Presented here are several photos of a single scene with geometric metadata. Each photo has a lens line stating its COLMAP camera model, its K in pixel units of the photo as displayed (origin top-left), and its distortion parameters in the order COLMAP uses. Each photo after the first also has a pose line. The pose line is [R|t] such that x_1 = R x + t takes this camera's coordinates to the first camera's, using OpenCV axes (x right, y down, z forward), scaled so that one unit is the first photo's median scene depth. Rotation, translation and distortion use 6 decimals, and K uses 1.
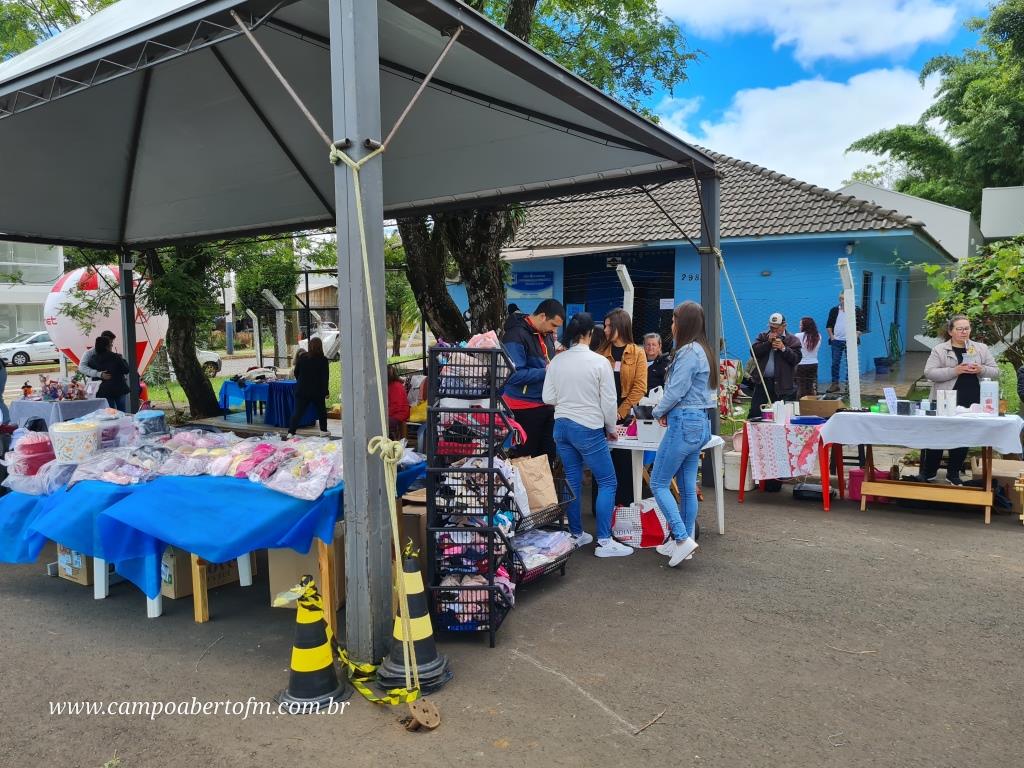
lens RADIAL K [[810.2, 0, 512.0], [0, 810.2, 384.0], [0, 0, 1]] dist [0.071937, -0.062494]
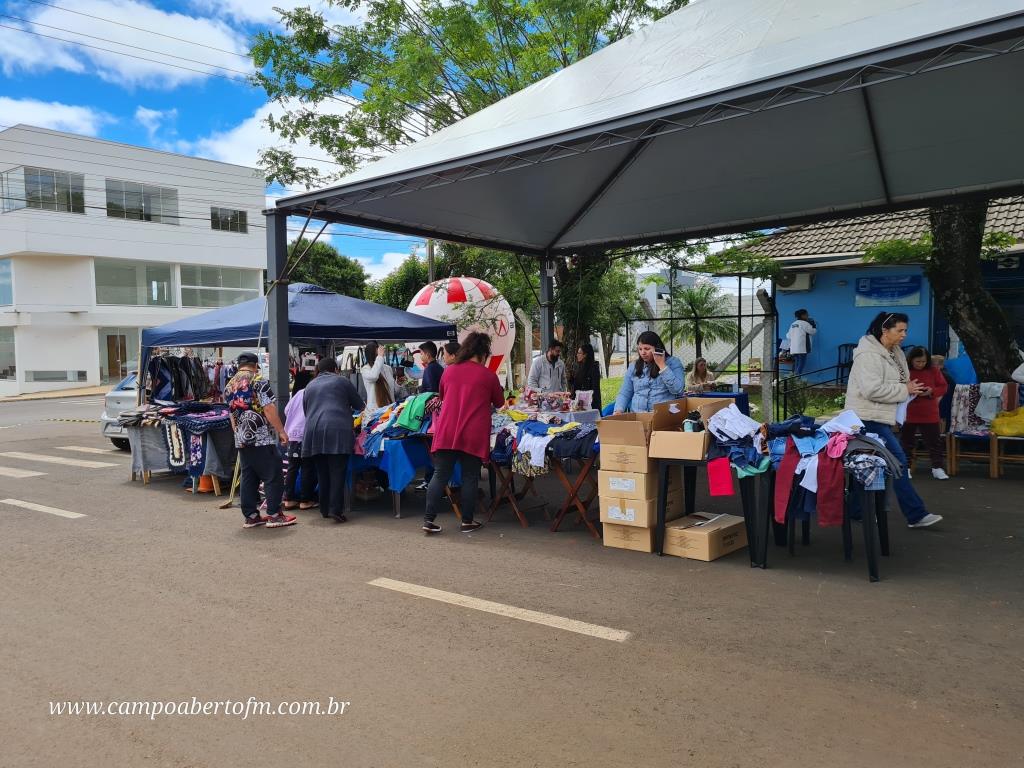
lens RADIAL K [[810.2, 0, 512.0], [0, 810.2, 384.0], [0, 0, 1]] dist [0.071937, -0.062494]
pose [[0.990692, -0.004296, -0.136056, -0.469732], [0.000637, 0.999637, -0.026924, 0.013667], [0.136123, 0.026587, 0.990335, 0.055718]]
